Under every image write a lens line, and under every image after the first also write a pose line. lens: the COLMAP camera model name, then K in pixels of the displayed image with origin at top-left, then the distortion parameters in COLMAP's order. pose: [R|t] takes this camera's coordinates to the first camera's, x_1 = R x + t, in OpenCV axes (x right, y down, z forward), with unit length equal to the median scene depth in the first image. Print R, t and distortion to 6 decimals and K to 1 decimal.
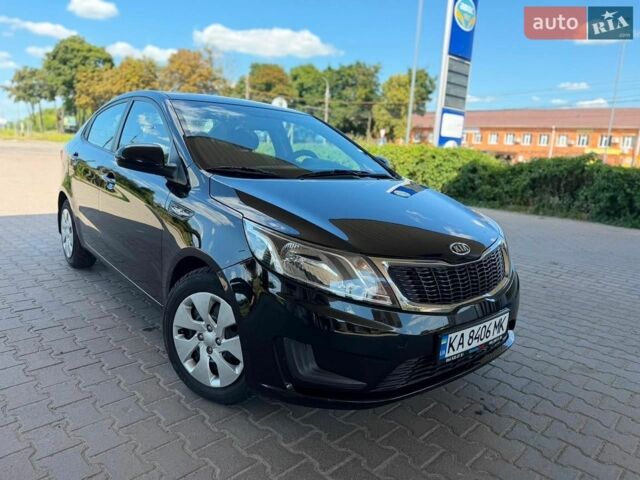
lens RADIAL K [[445.1, 0, 320.0], [0, 445.1, 240.0], [0, 0, 1]] dist [0.051844, -0.081774]
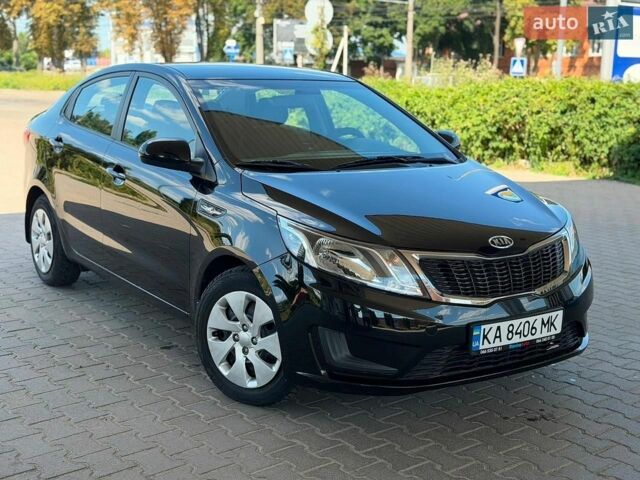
lens RADIAL K [[867.7, 0, 320.0], [0, 867.7, 240.0], [0, 0, 1]] dist [0.092143, 0.005984]
pose [[0.995170, -0.020108, -0.096082, 0.104776], [0.018235, 0.999627, -0.020330, 0.045603], [0.096455, 0.018479, 0.995166, -0.890640]]
